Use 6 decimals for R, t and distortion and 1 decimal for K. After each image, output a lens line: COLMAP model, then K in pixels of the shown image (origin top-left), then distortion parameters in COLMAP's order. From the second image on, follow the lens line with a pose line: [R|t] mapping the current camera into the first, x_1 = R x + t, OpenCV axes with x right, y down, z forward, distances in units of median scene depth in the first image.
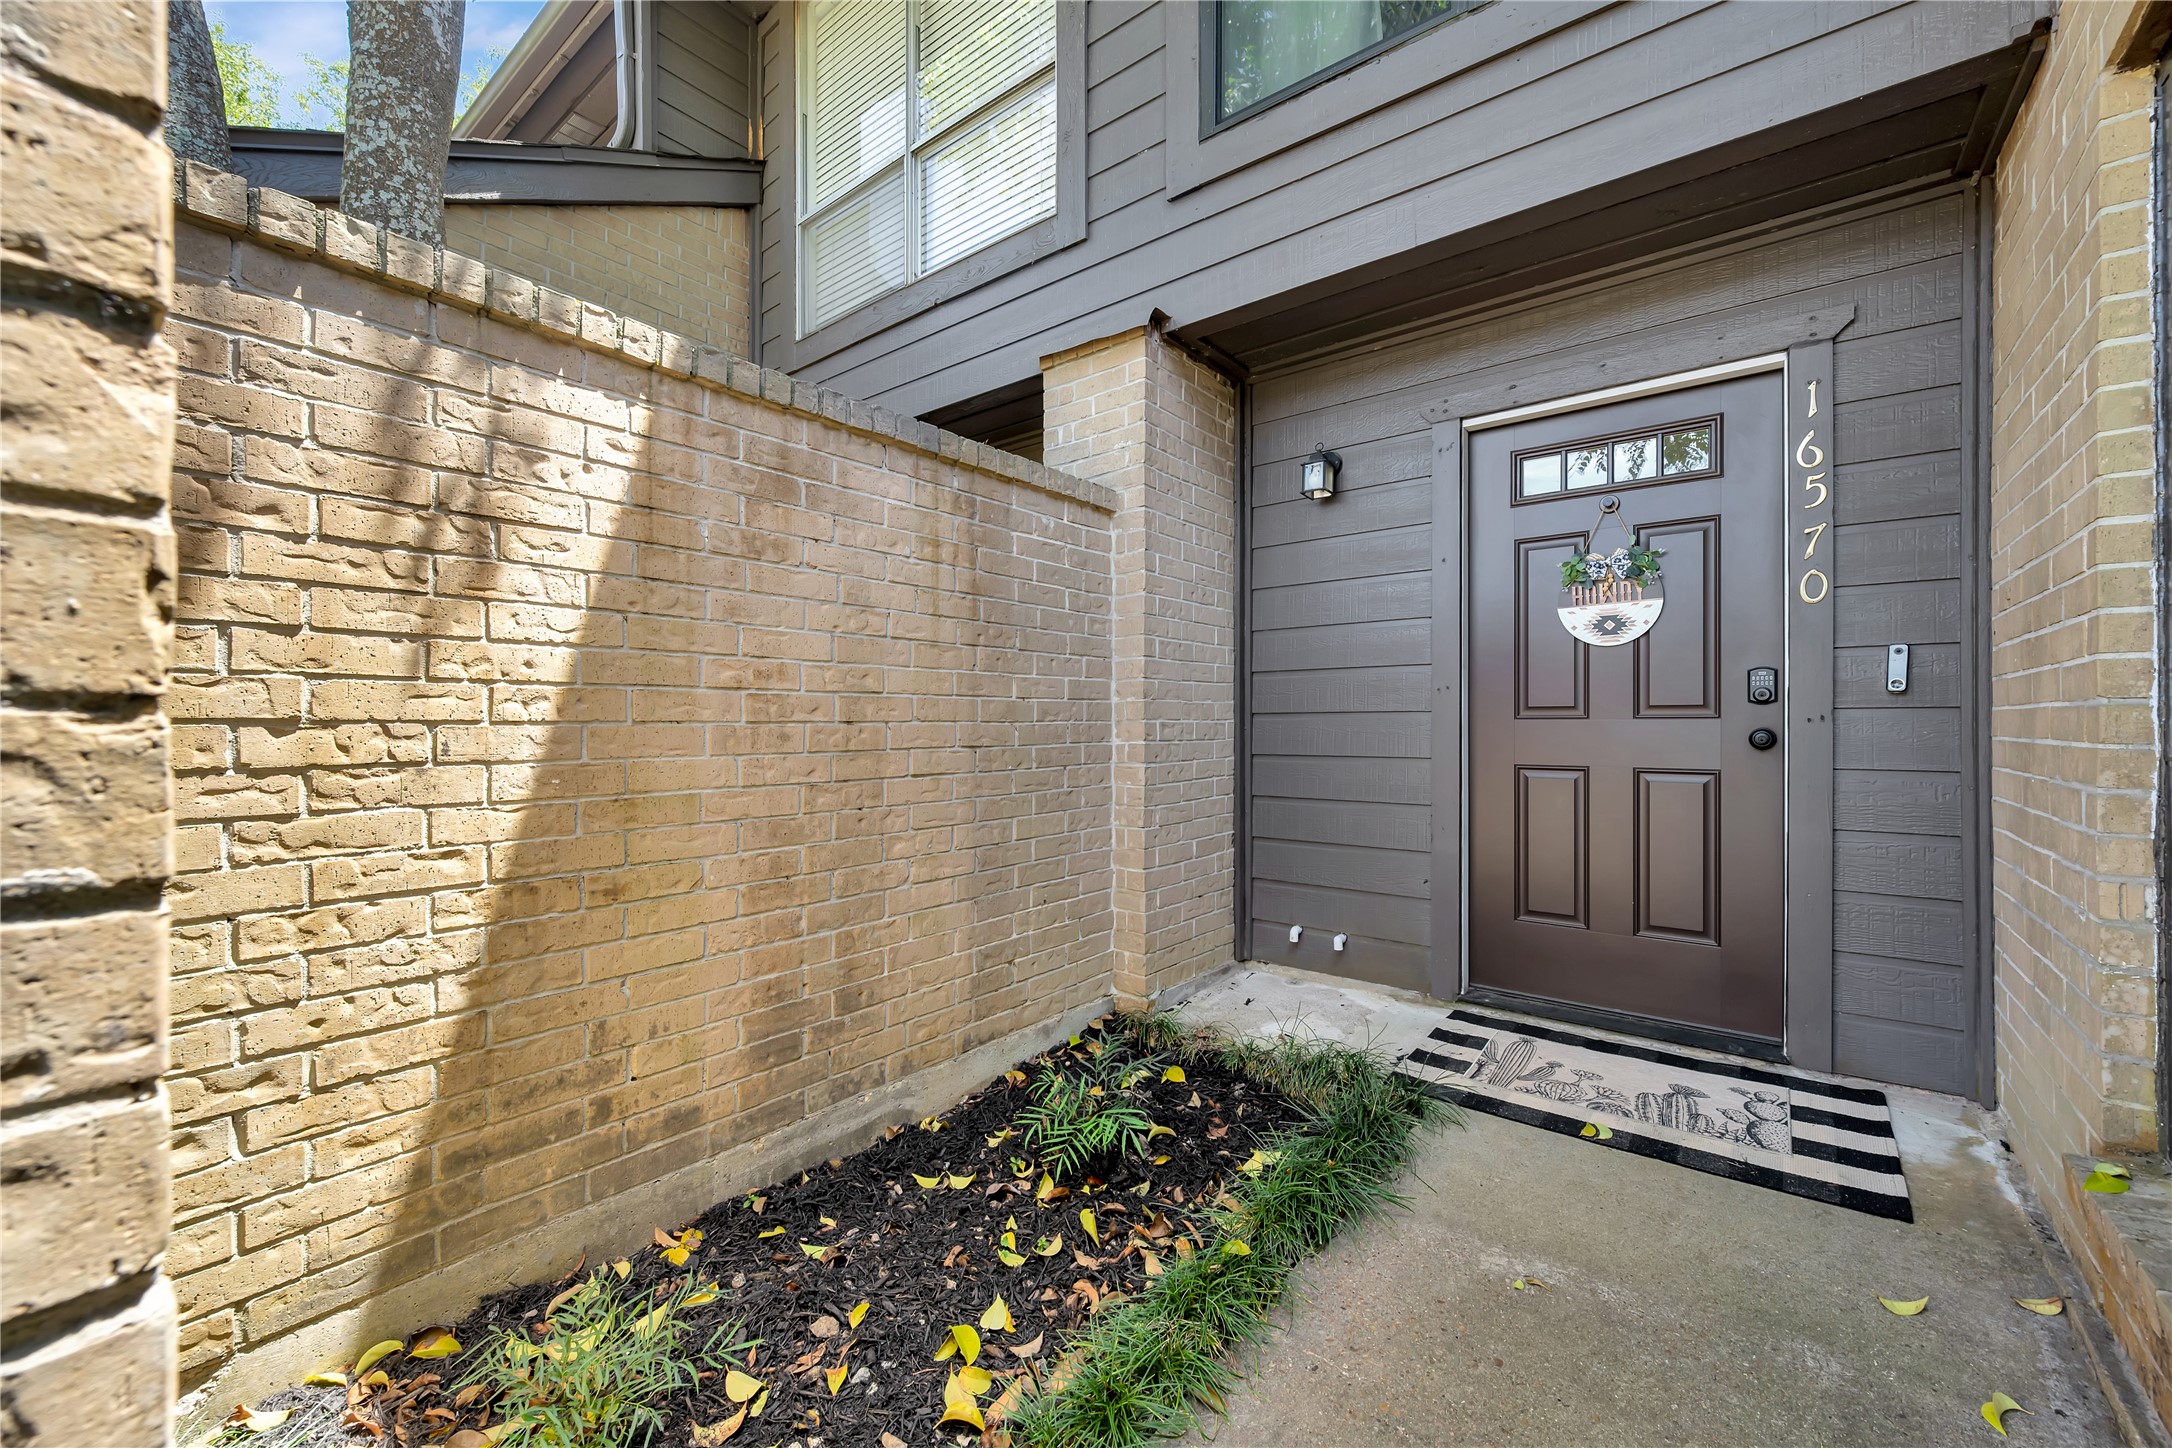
lens RADIAL K [[858.5, 0, 1087.9], [0, 858.5, 723.3], [0, 0, 1]] dist [-0.000297, 0.000215]
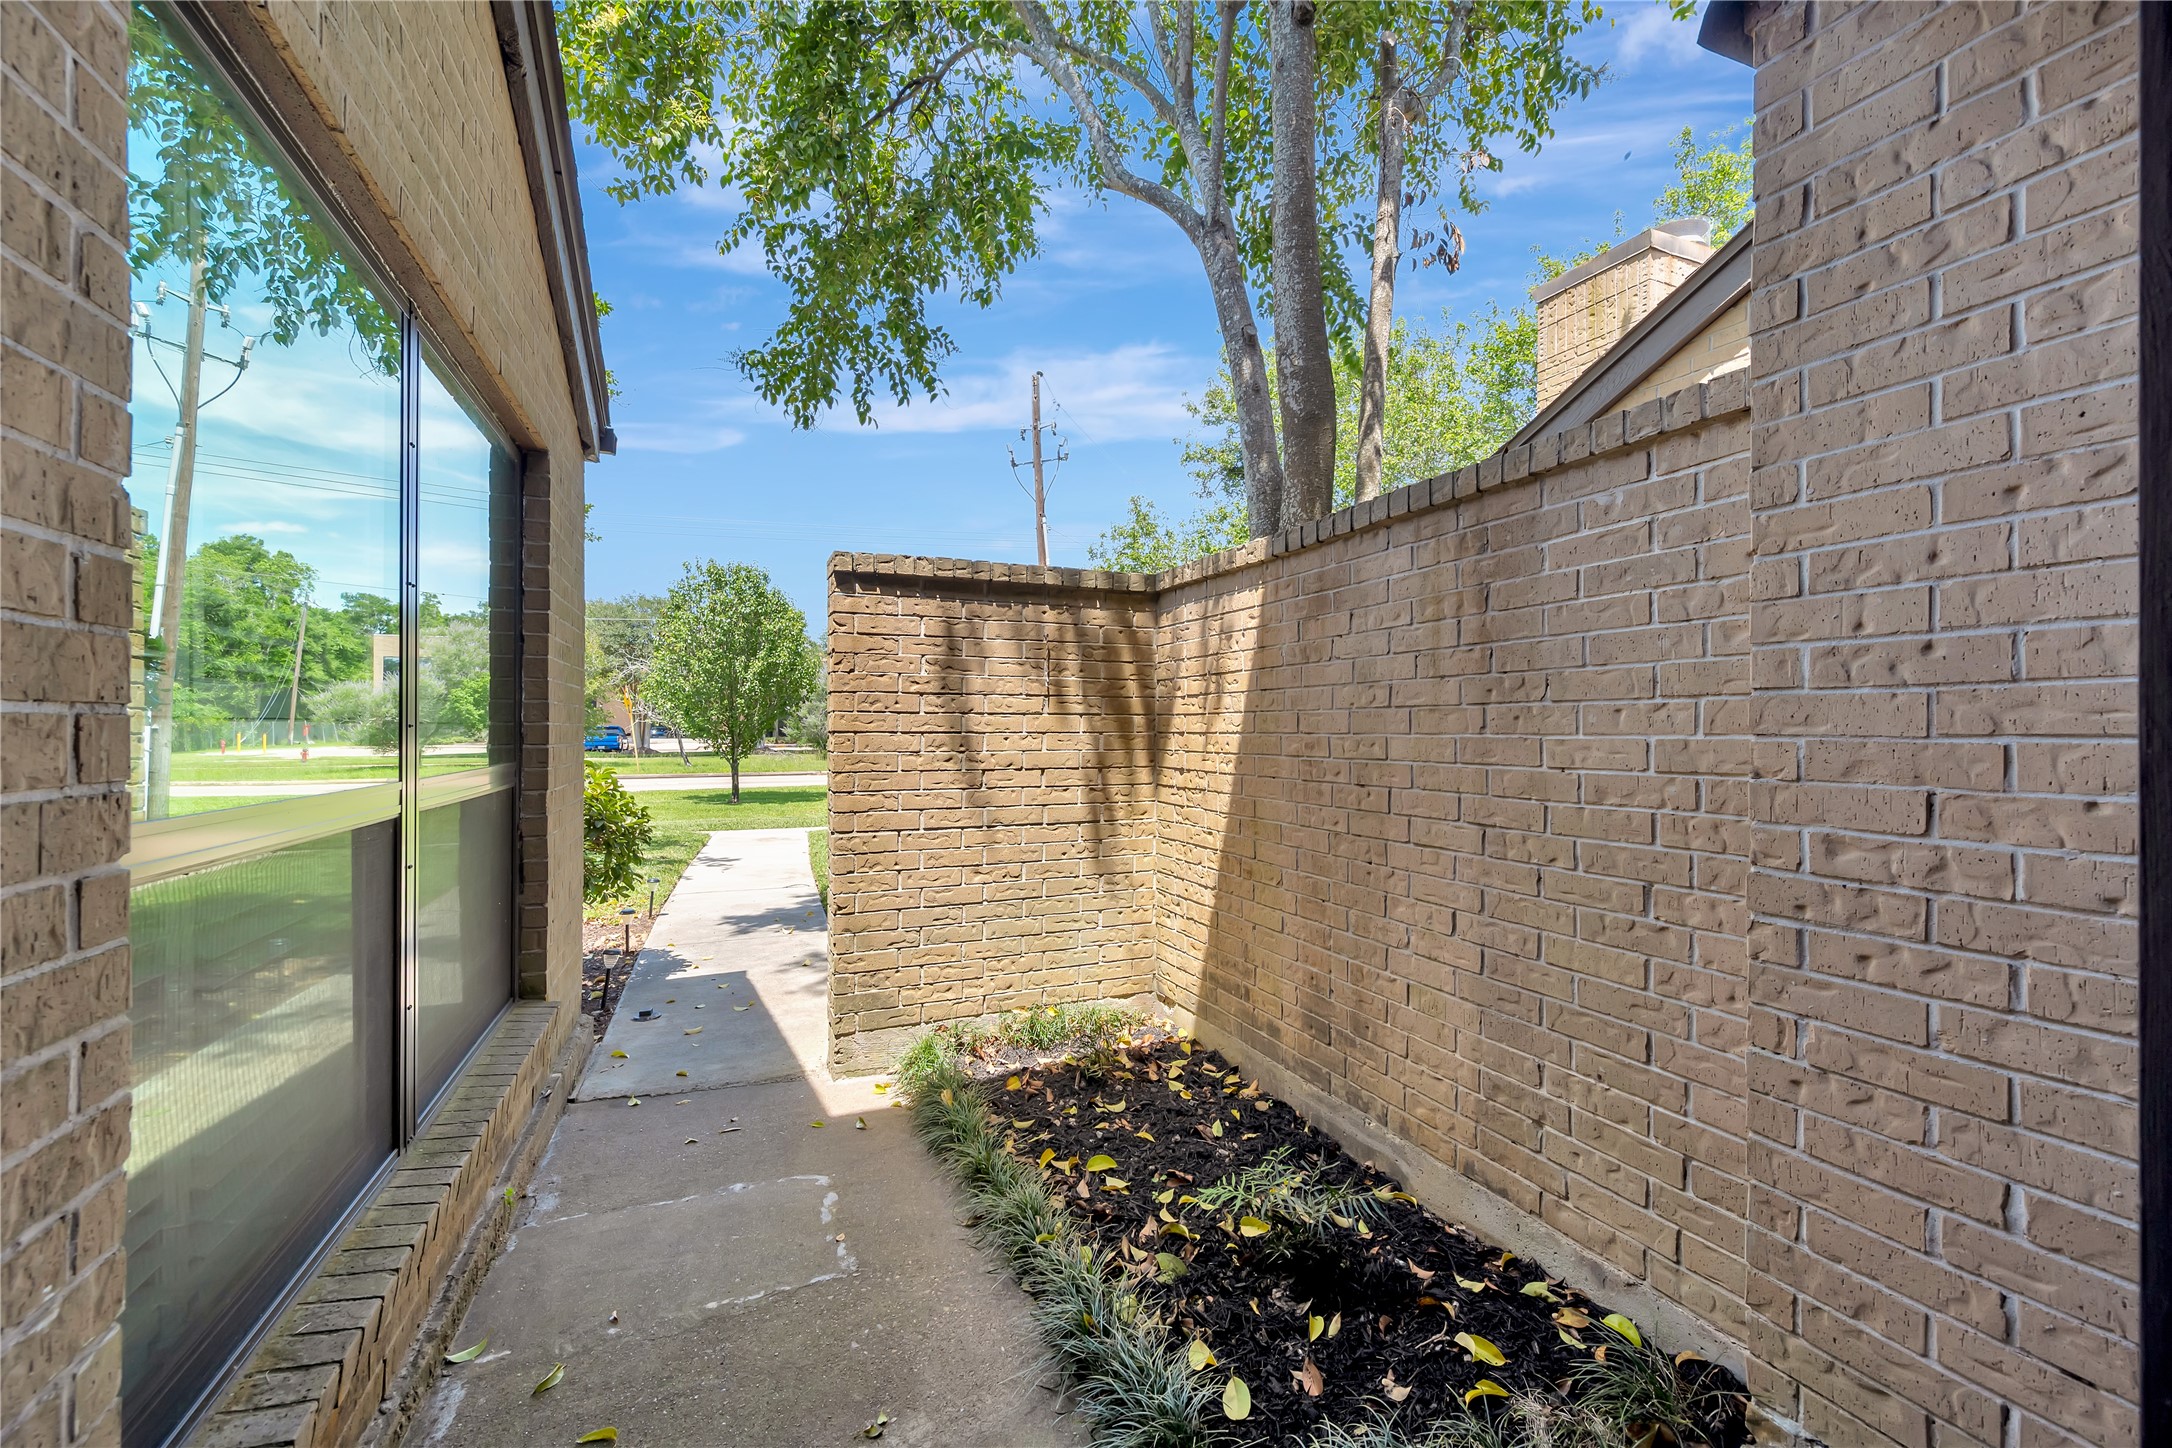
lens RADIAL K [[858.5, 0, 1087.9], [0, 858.5, 723.3], [0, 0, 1]] dist [-0.000297, 0.000215]
pose [[-0.477041, -0.004571, -0.878869, 1.125257], [0.000996, 0.999983, -0.005741, -0.096414], [0.878880, -0.003614, -0.477029, 1.517626]]
